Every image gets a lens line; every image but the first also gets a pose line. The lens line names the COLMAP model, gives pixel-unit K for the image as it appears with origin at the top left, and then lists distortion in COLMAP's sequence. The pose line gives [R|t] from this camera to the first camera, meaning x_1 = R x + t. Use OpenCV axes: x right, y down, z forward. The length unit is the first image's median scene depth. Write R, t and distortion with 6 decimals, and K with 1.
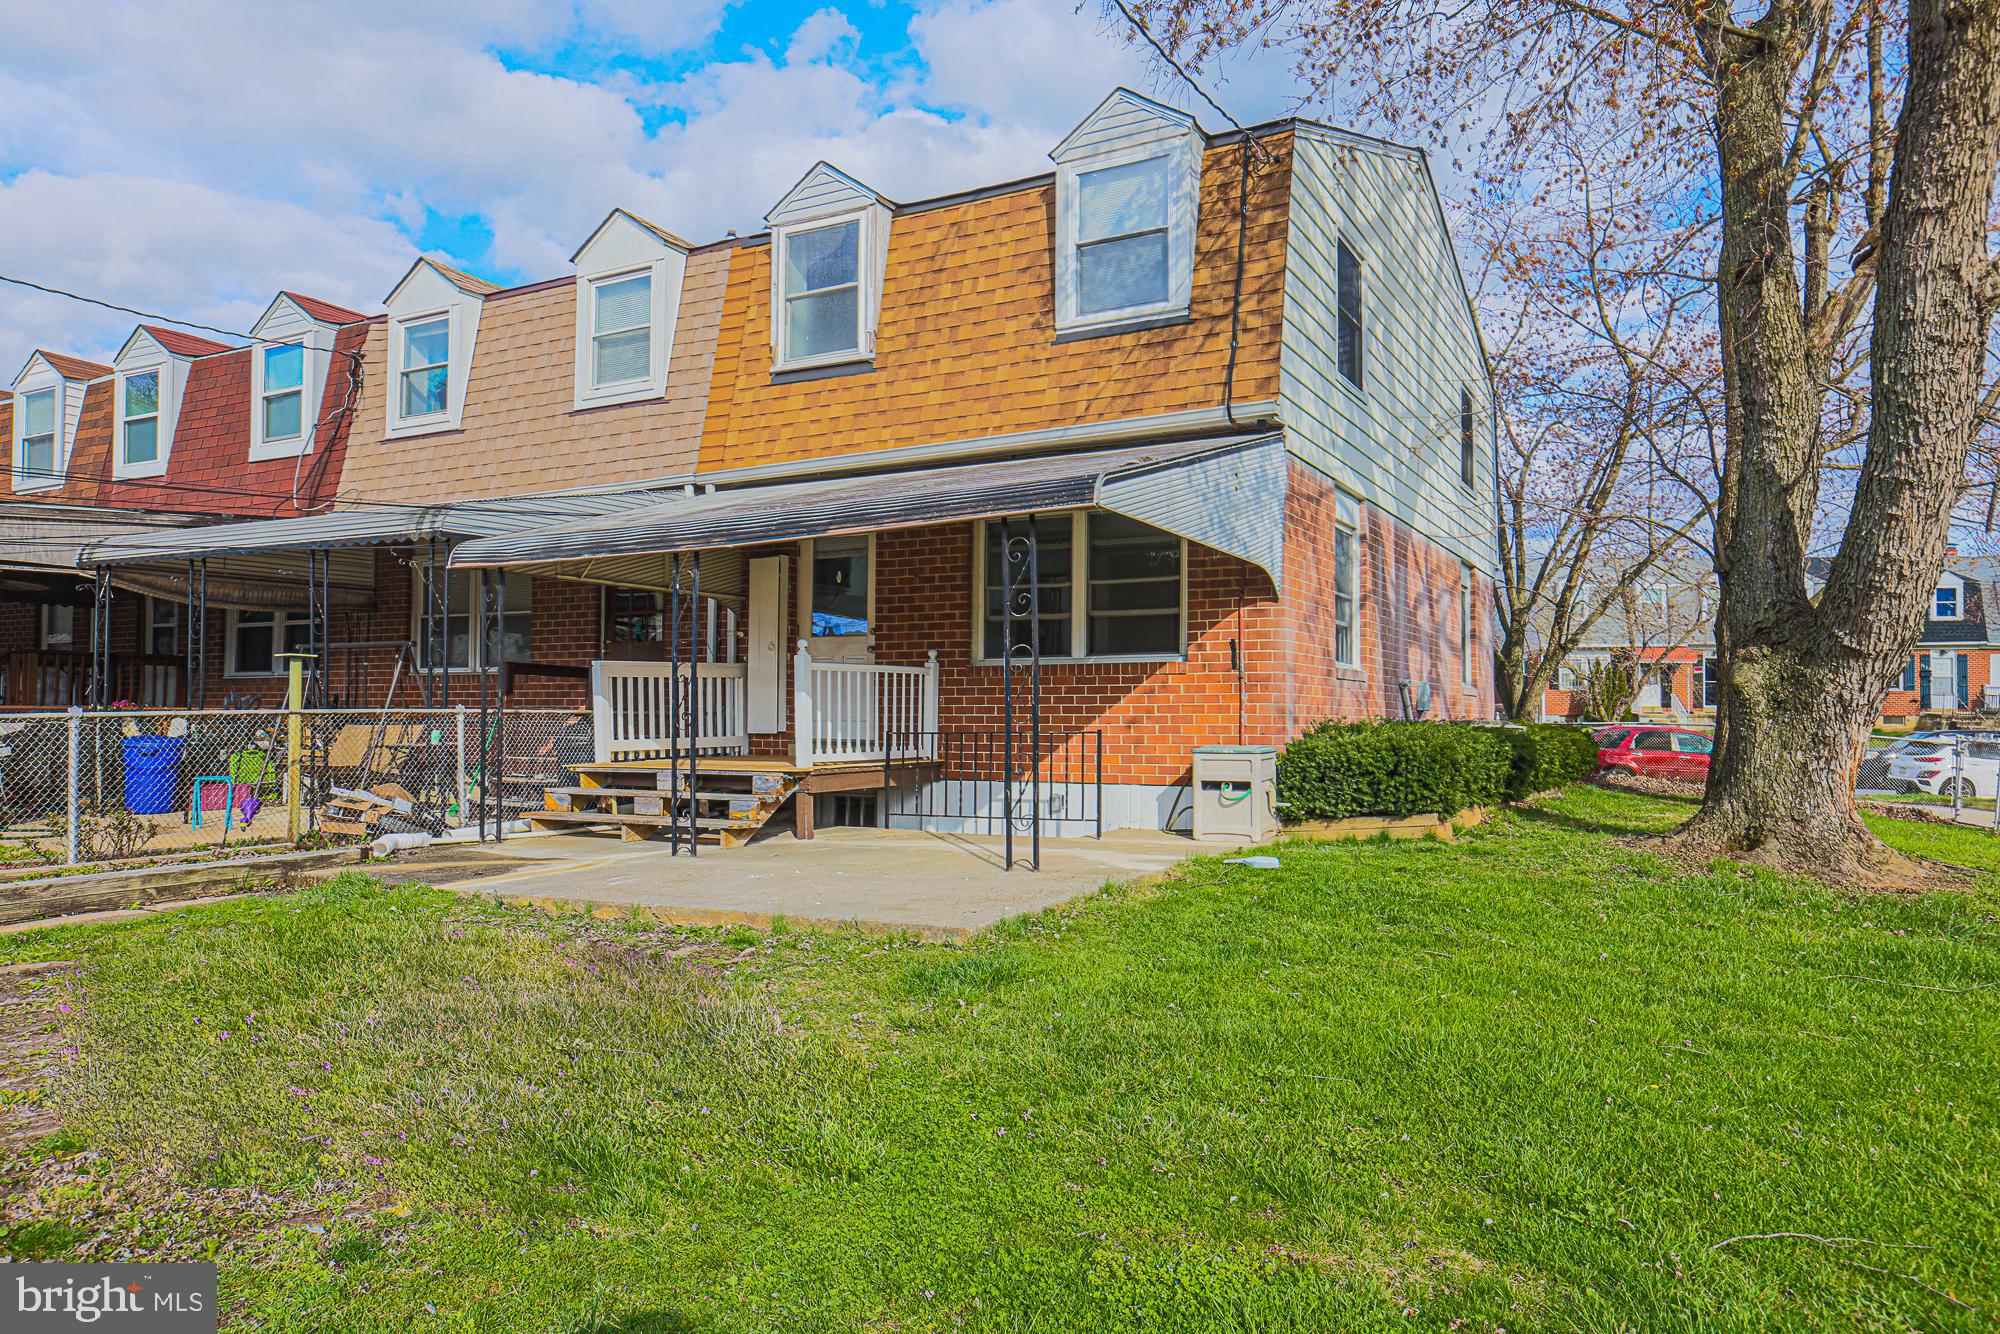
lens RADIAL K [[1308.2, 0, 1016.4], [0, 1308.2, 676.6], [0, 0, 1]] dist [0.008681, 0.020615]
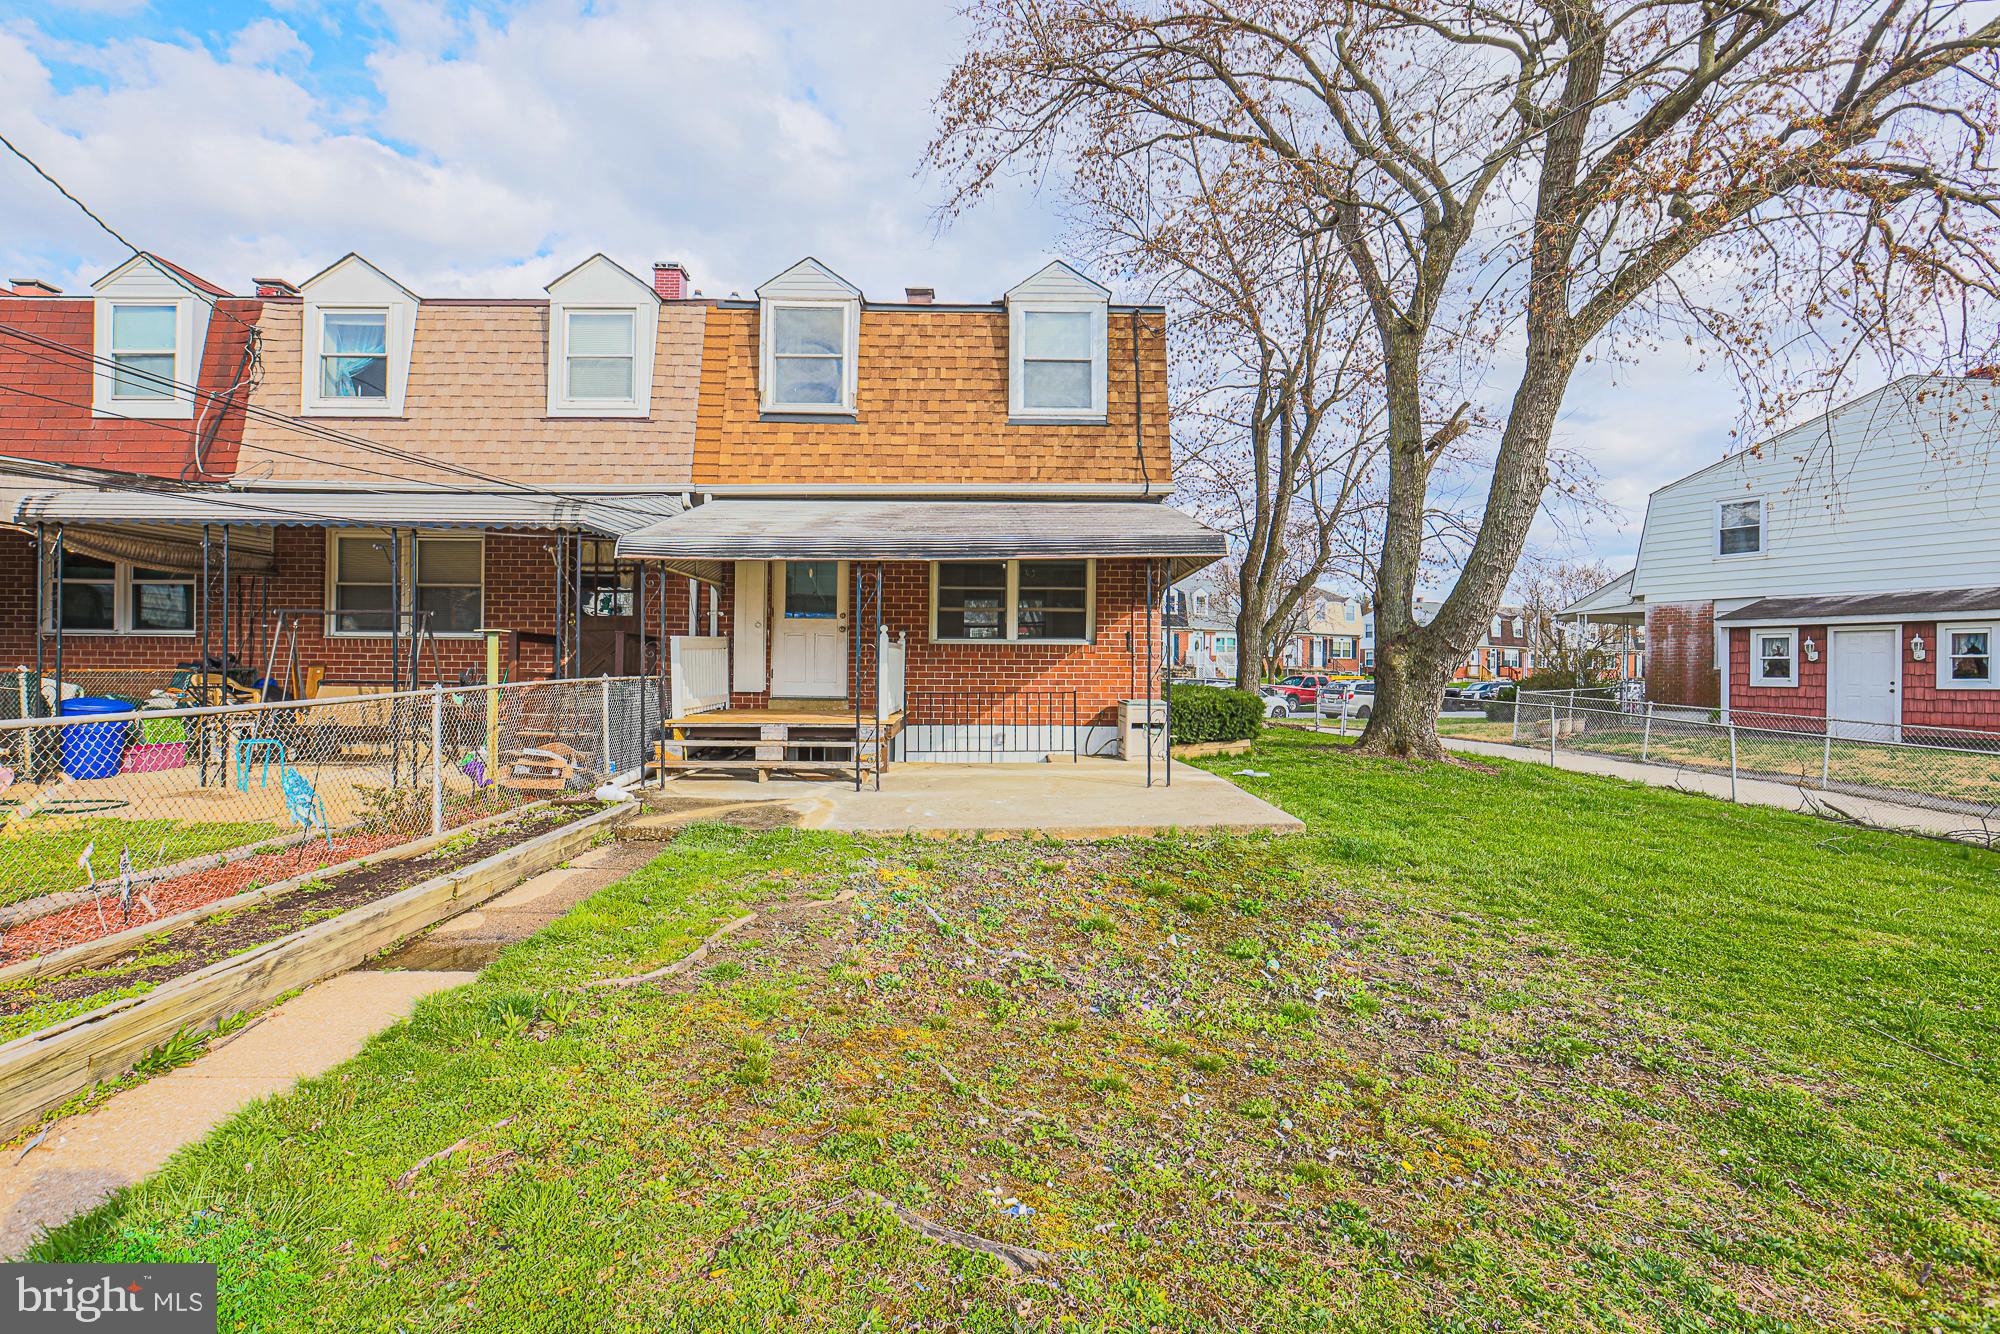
lens RADIAL K [[957.2, 0, 995.2], [0, 957.2, 656.3], [0, 0, 1]] dist [-0.019746, 0.003936]
pose [[0.874856, 0.010252, 0.484275, -0.462106], [-0.020856, 0.999646, 0.016513, -0.012881], [-0.483935, -0.024546, 0.874760, 0.064537]]
